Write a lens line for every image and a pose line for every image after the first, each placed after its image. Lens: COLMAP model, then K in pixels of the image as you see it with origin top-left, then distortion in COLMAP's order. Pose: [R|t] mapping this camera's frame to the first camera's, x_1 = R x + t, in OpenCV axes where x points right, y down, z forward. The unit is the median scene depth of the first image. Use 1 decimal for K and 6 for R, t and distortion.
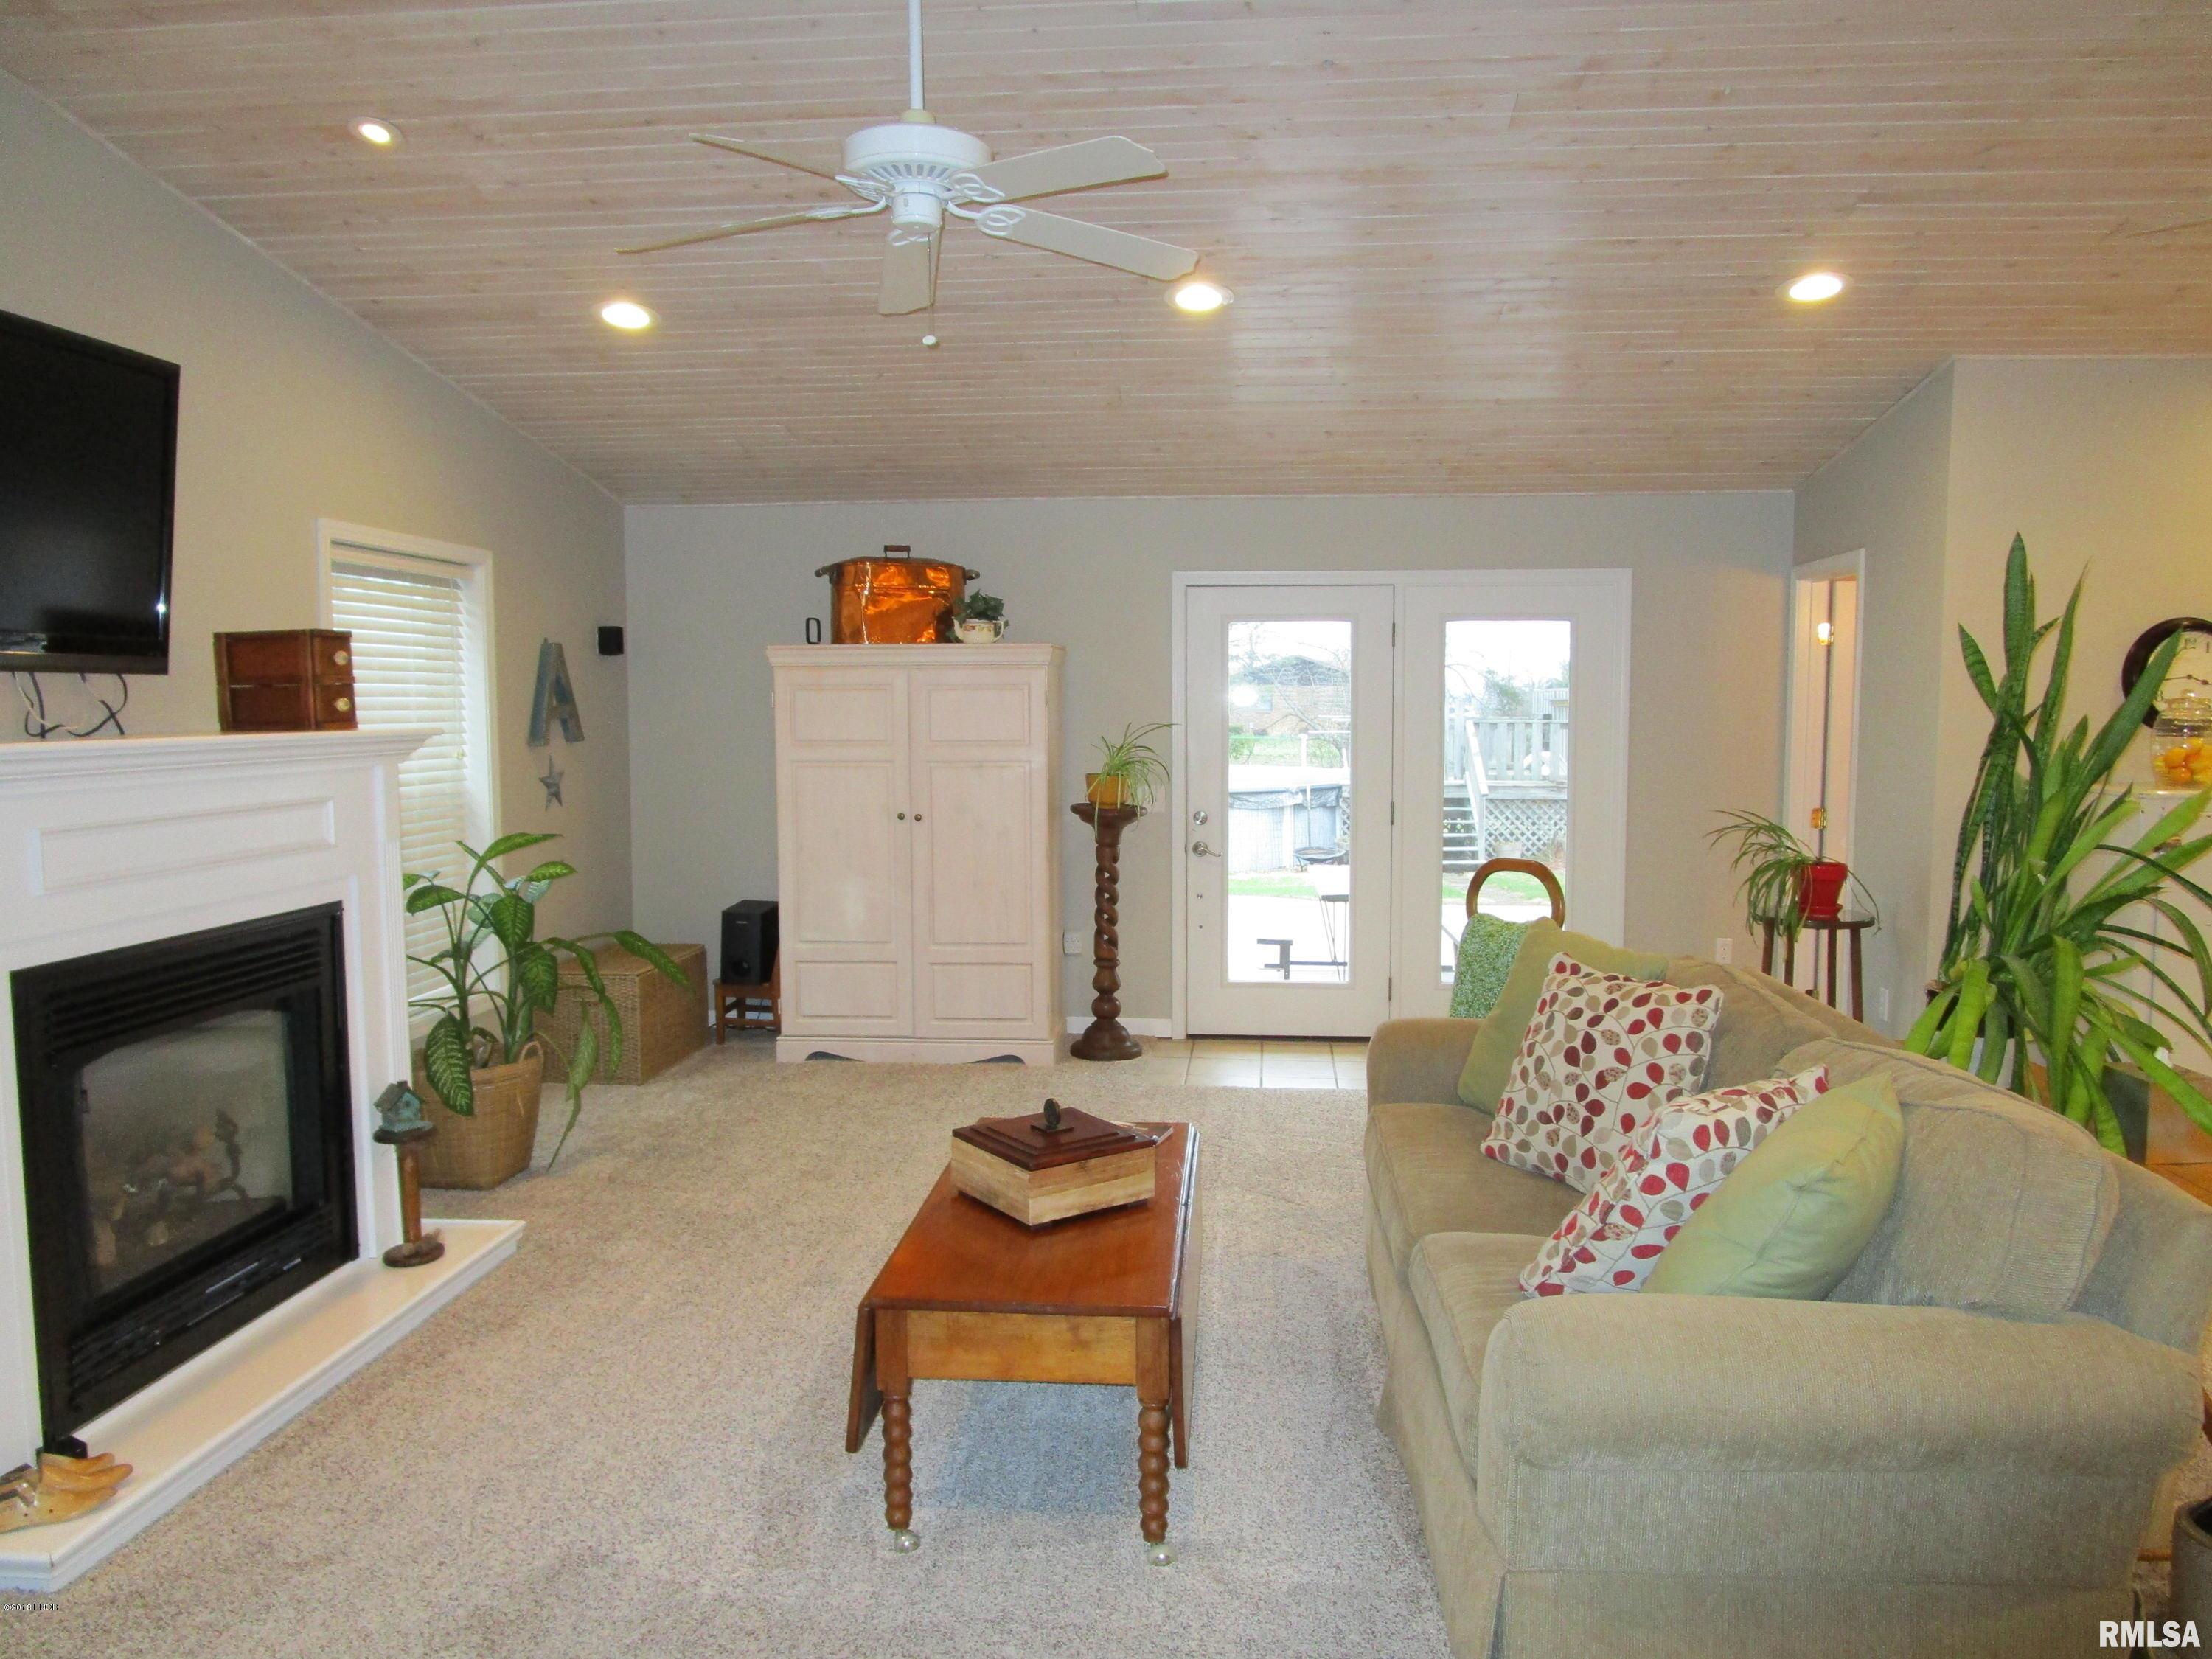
lens RADIAL K [[1575.6, 0, 1087.1], [0, 1575.6, 832.6], [0, 0, 1]] dist [-0.033000, 0.011247]
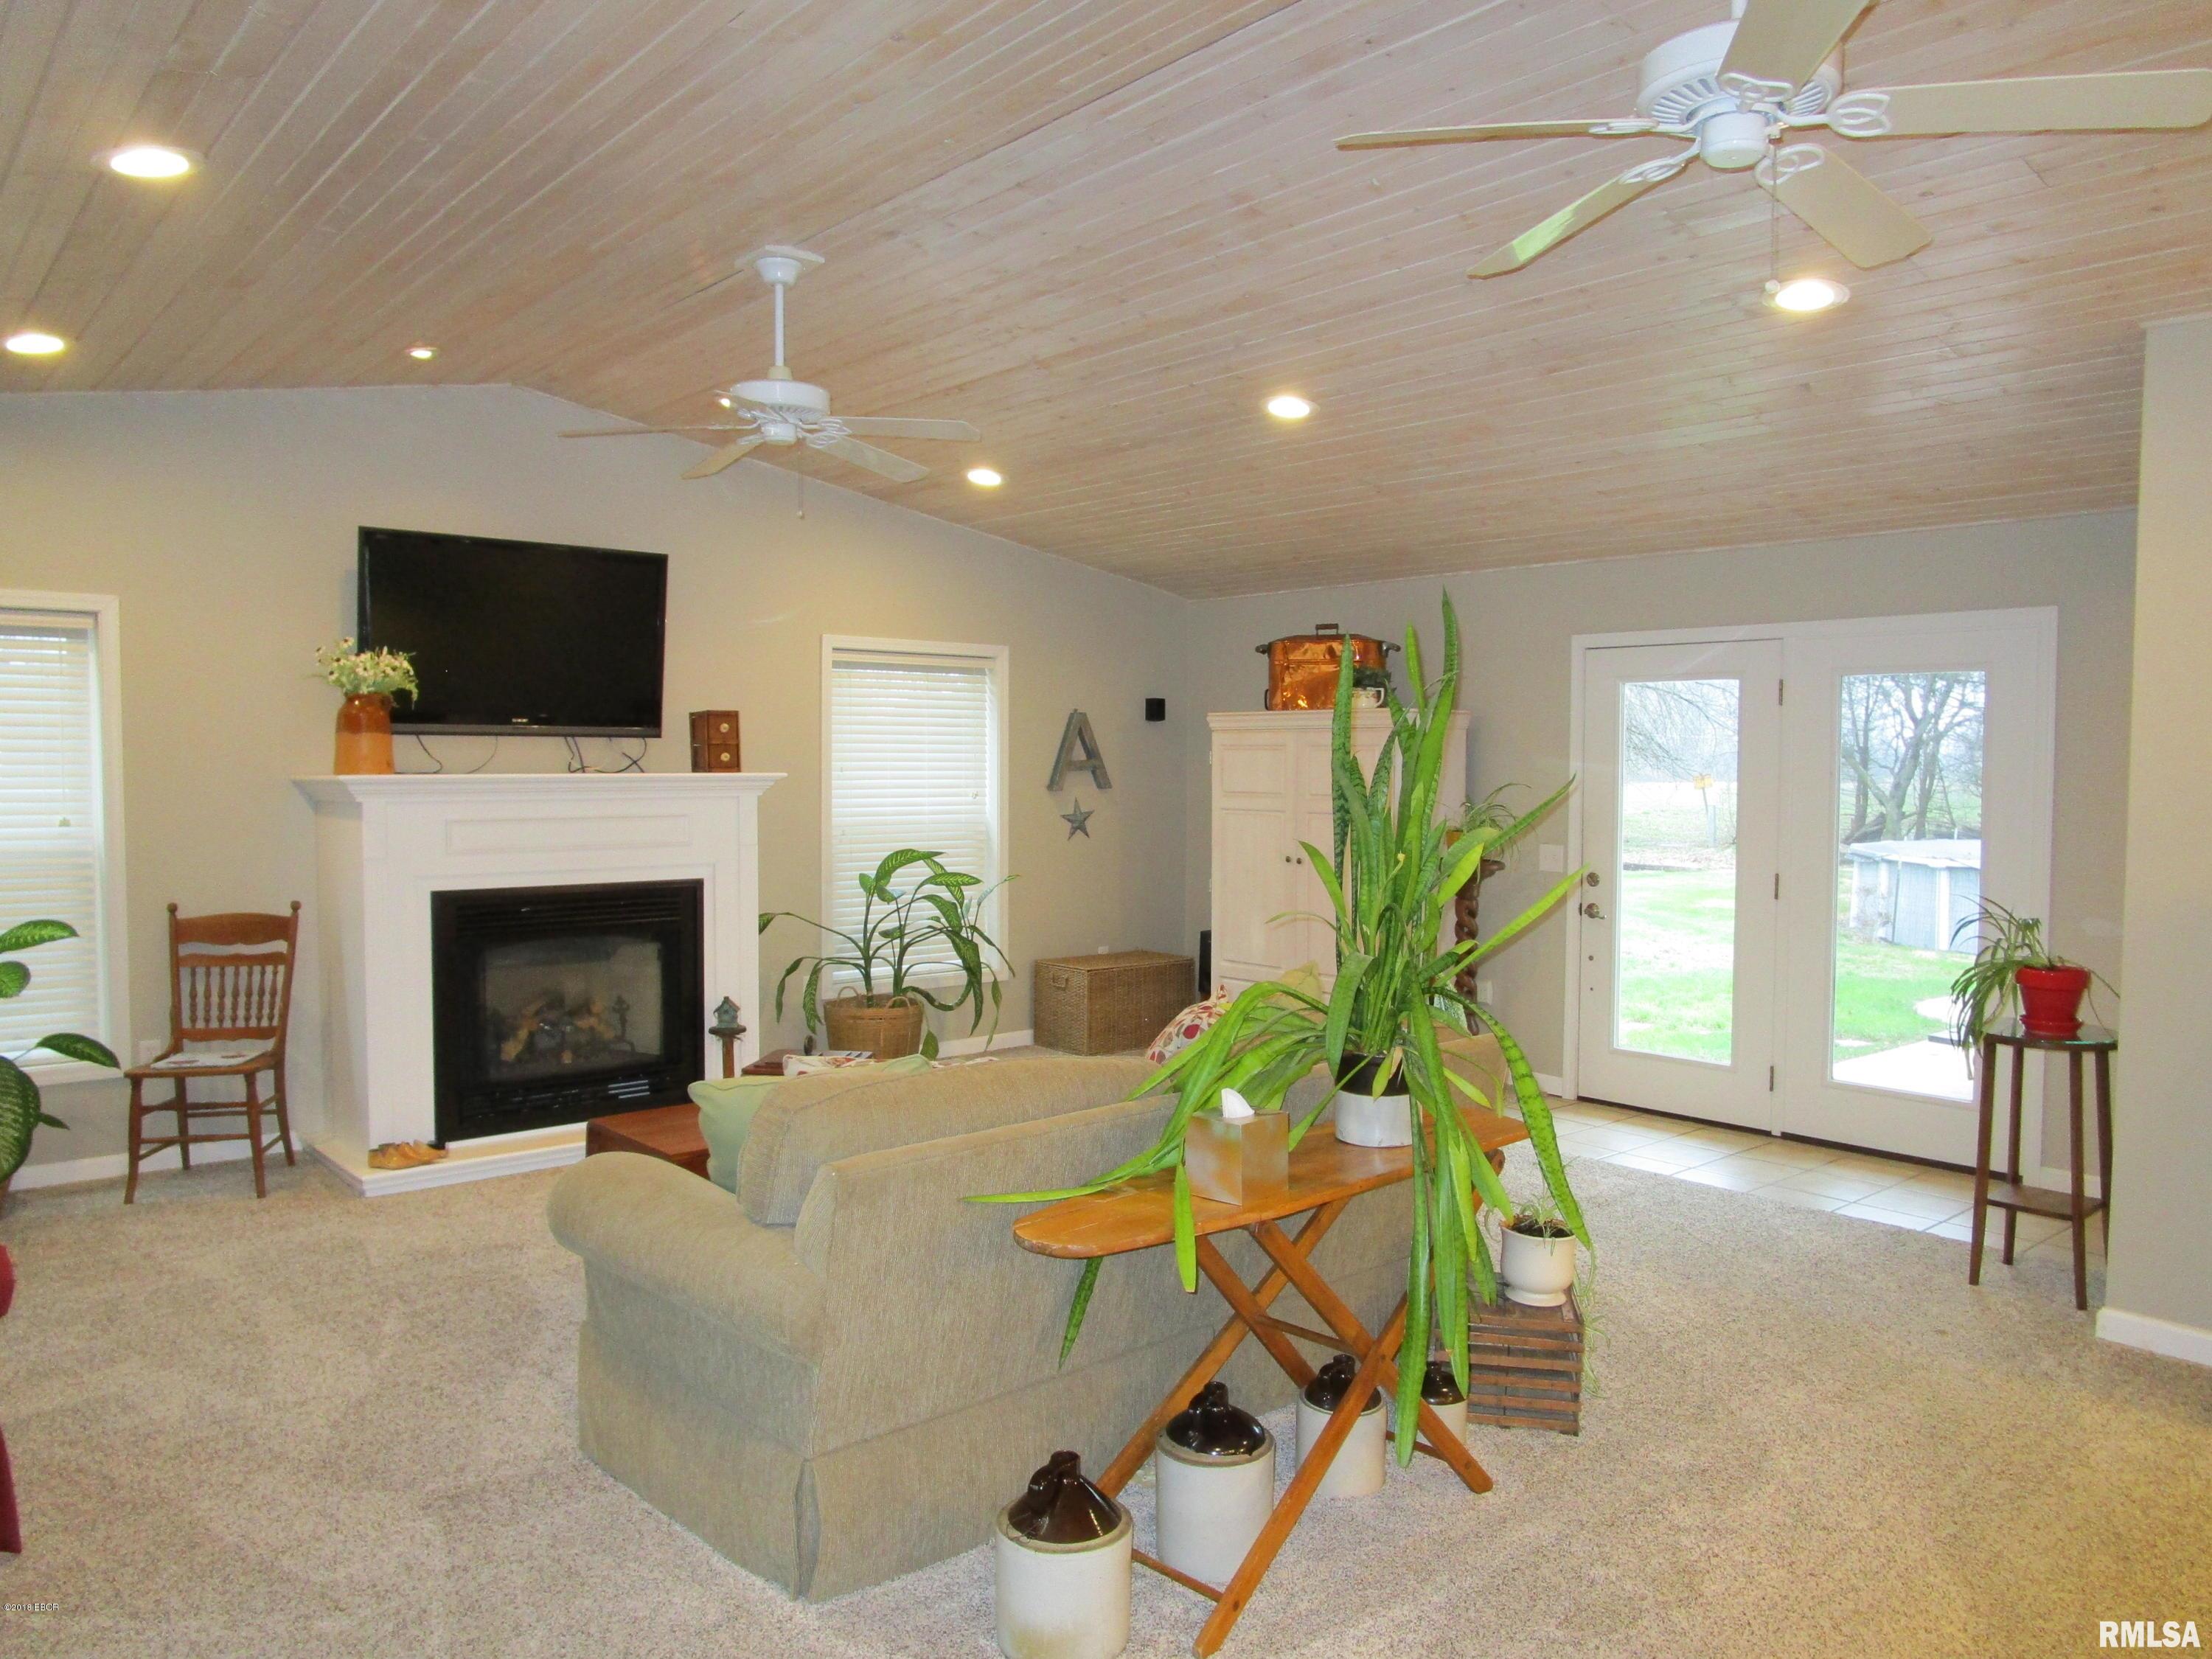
lens RADIAL K [[1575.6, 0, 1104.7], [0, 1575.6, 824.6], [0, 0, 1]] dist [-0.033000, 0.011247]
pose [[0.723641, 0.035016, -0.689288, 0.664061], [-0.065199, 0.997714, -0.017765, -0.007080], [0.687090, 0.057796, 0.724270, 0.081095]]
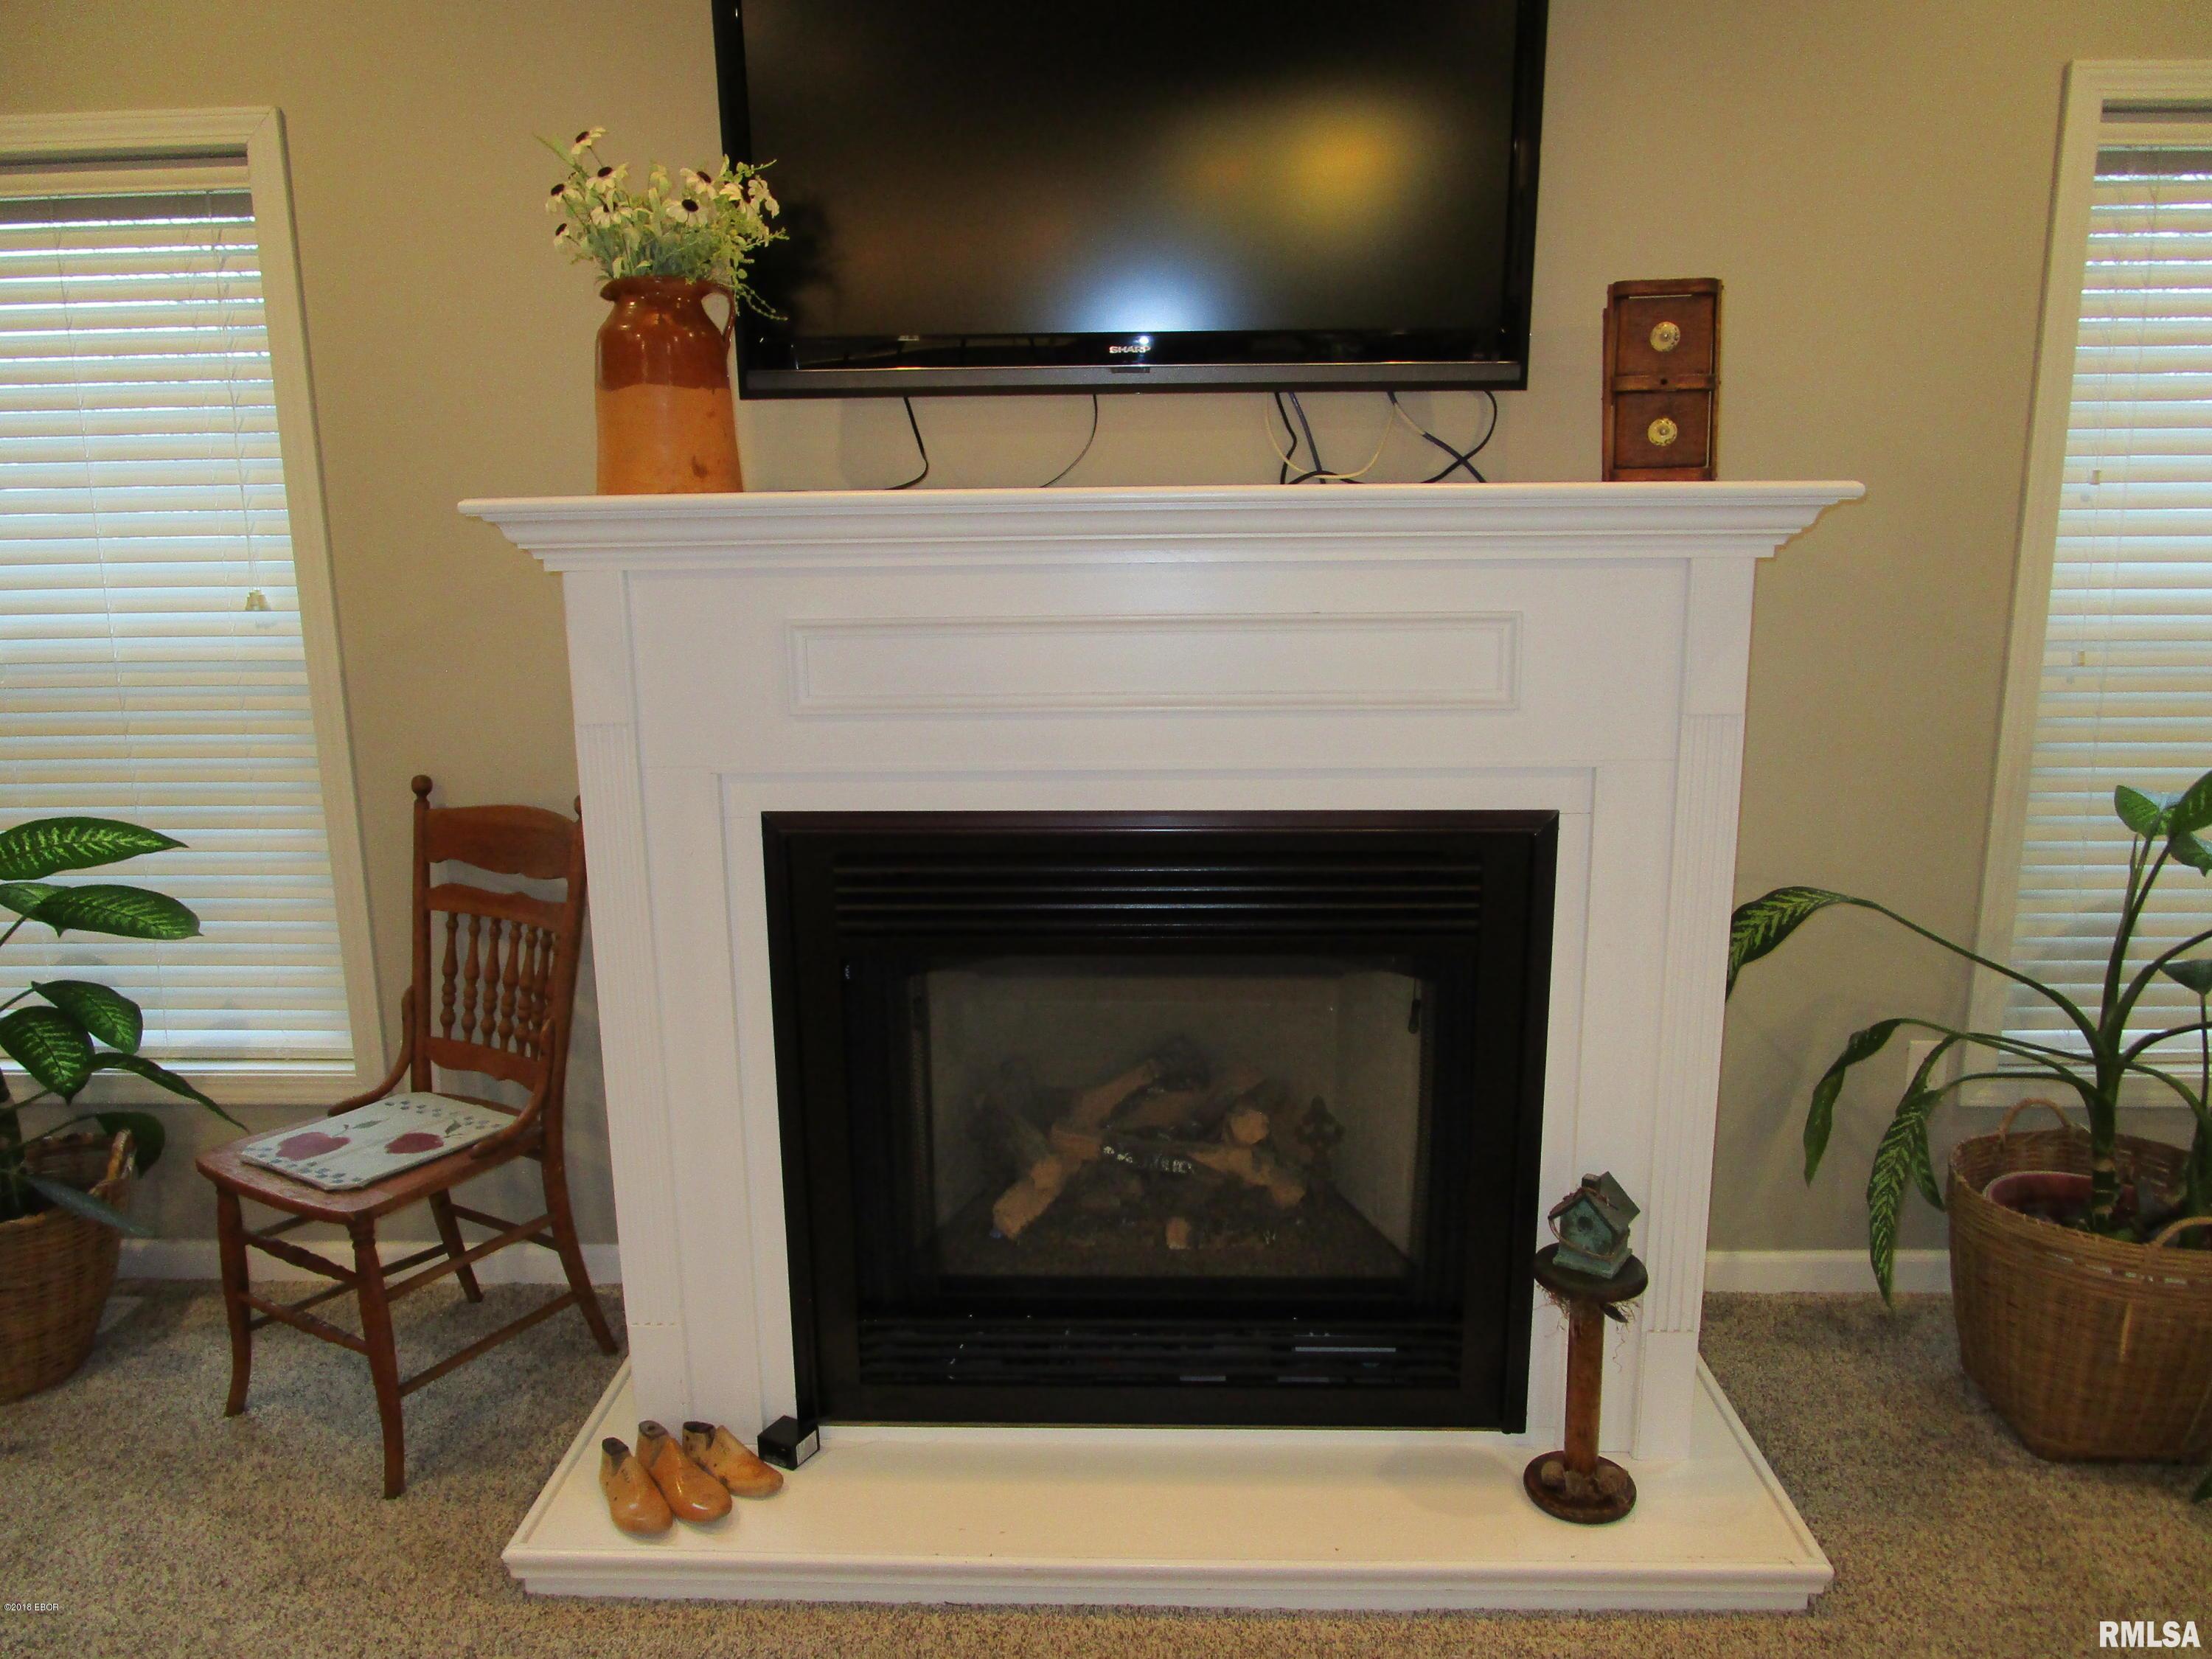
lens RADIAL K [[1575.6, 0, 1113.8], [0, 1575.6, 828.1], [0, 0, 1]] dist [-0.033000, 0.011247]
pose [[0.071042, 0.206961, -0.975766, 0.022075], [-0.074542, 0.976604, 0.201712, -0.033046], [0.994684, 0.058405, 0.084807, 0.576722]]
